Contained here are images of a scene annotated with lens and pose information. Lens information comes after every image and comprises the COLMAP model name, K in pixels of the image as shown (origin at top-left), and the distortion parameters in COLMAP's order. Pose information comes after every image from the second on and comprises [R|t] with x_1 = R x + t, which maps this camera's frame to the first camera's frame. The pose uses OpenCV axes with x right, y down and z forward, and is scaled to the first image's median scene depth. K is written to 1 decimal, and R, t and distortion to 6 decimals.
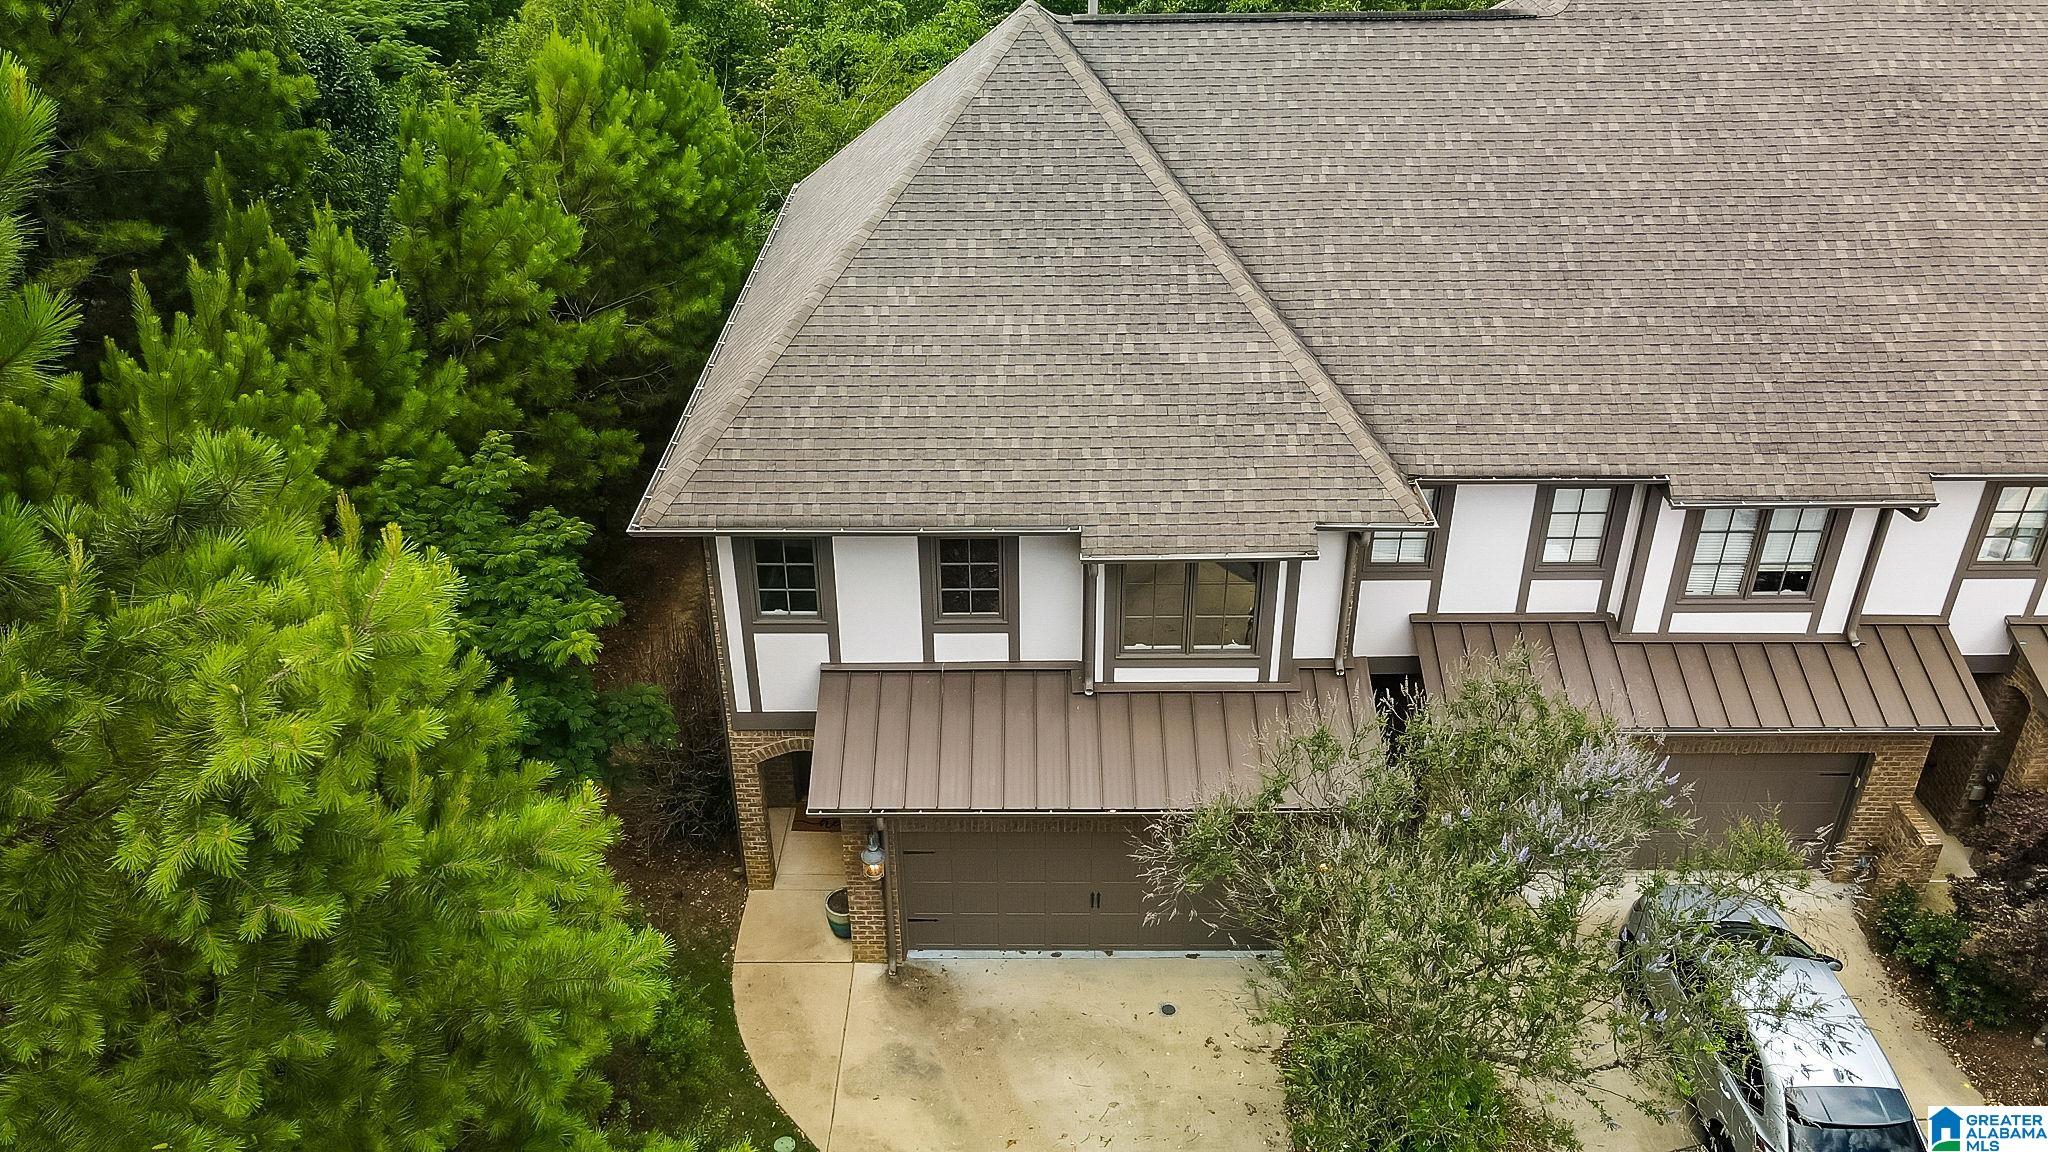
lens RADIAL K [[1521.3, 0, 1024.0], [0, 1521.3, 576.0], [0, 0, 1]] dist [0.003025, 0.004862]
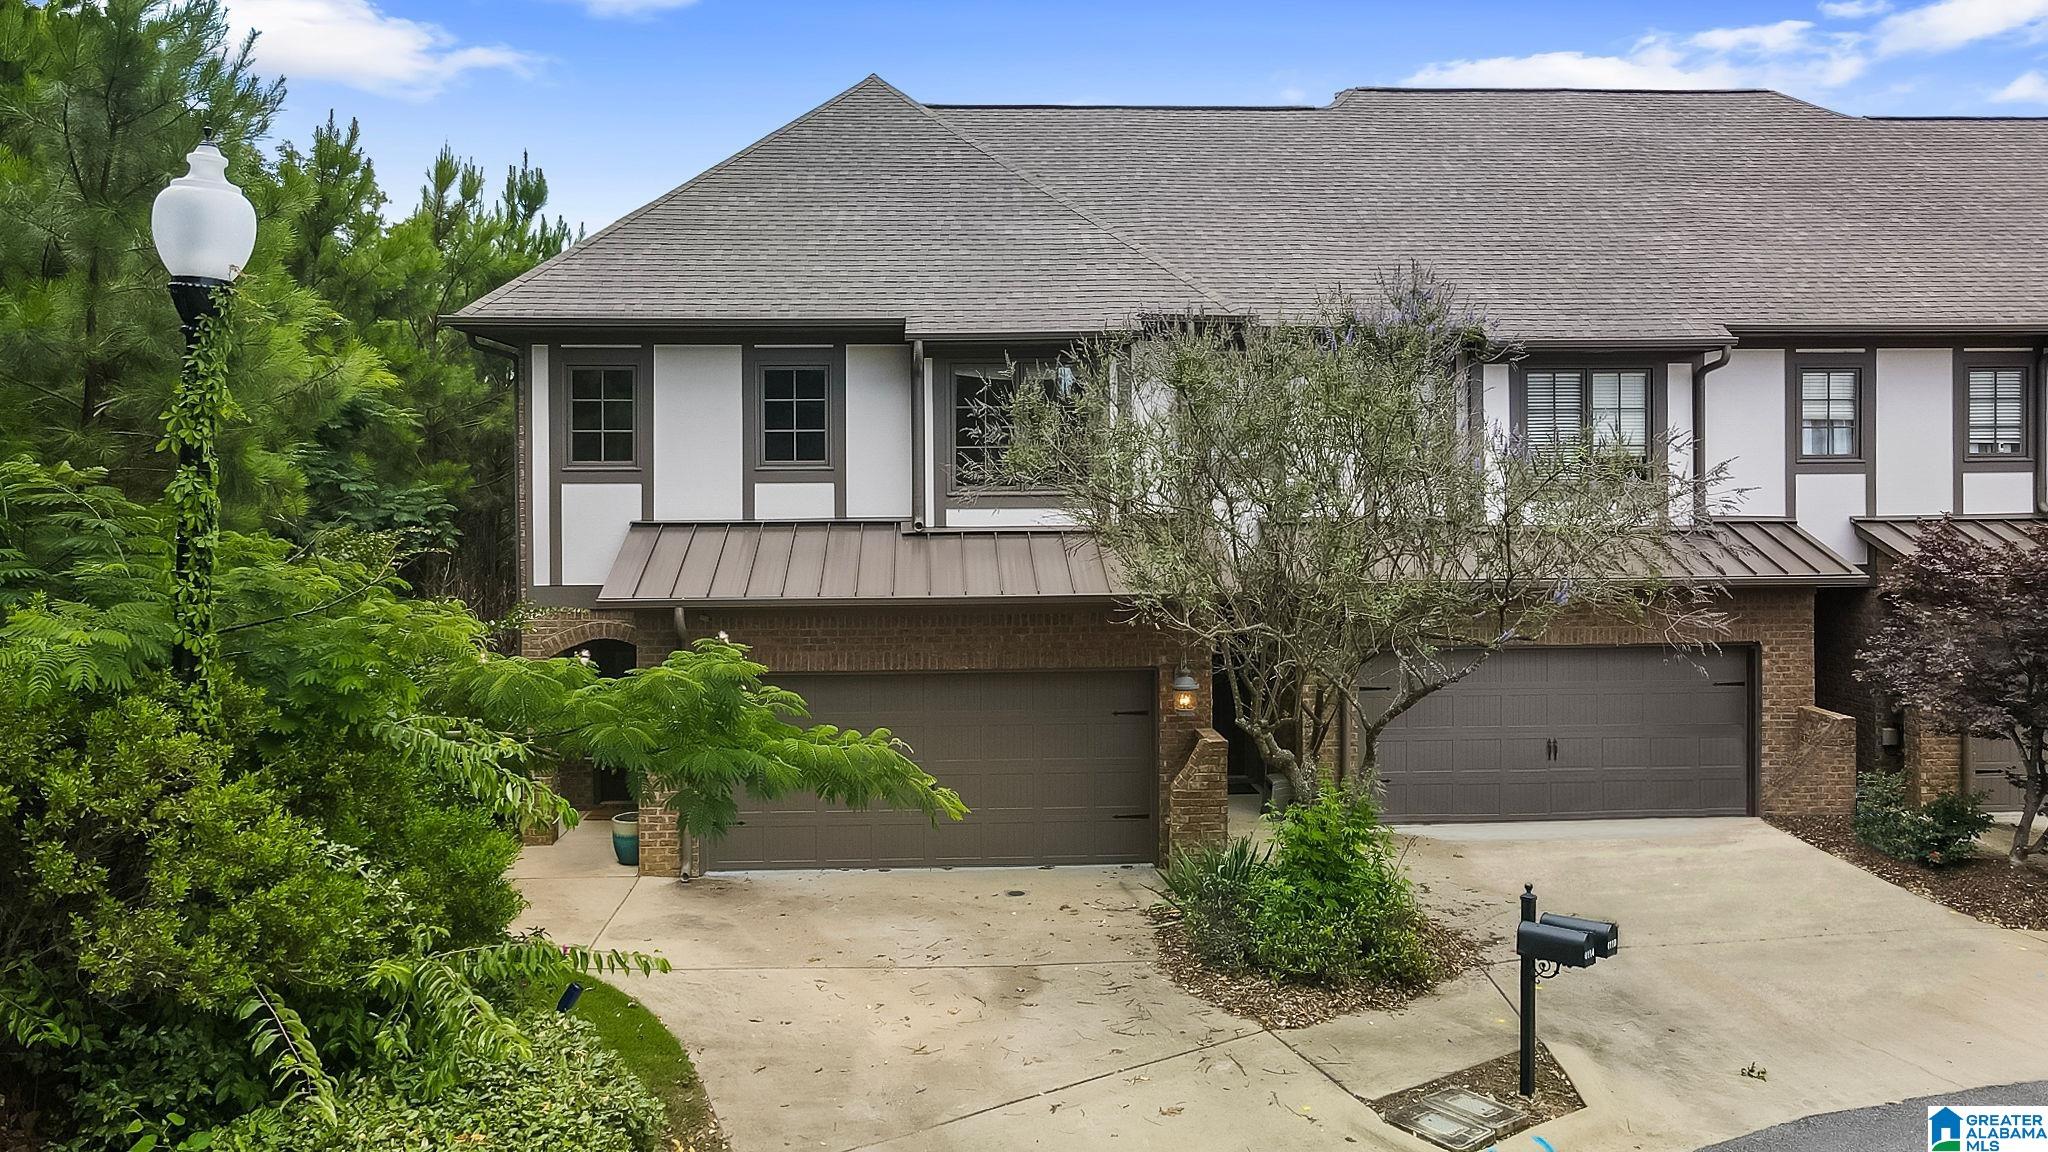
lens RADIAL K [[1553.3, 0, 1022.9], [0, 1553.3, 485.5], [0, 0, 1]] dist [-0.029901, 0.053062]
pose [[0.997927, 0.001140, 0.064343, 0.044332], [0.031540, 0.862857, -0.504463, 0.525717], [-0.056094, 0.505447, 0.861032, 0.160716]]
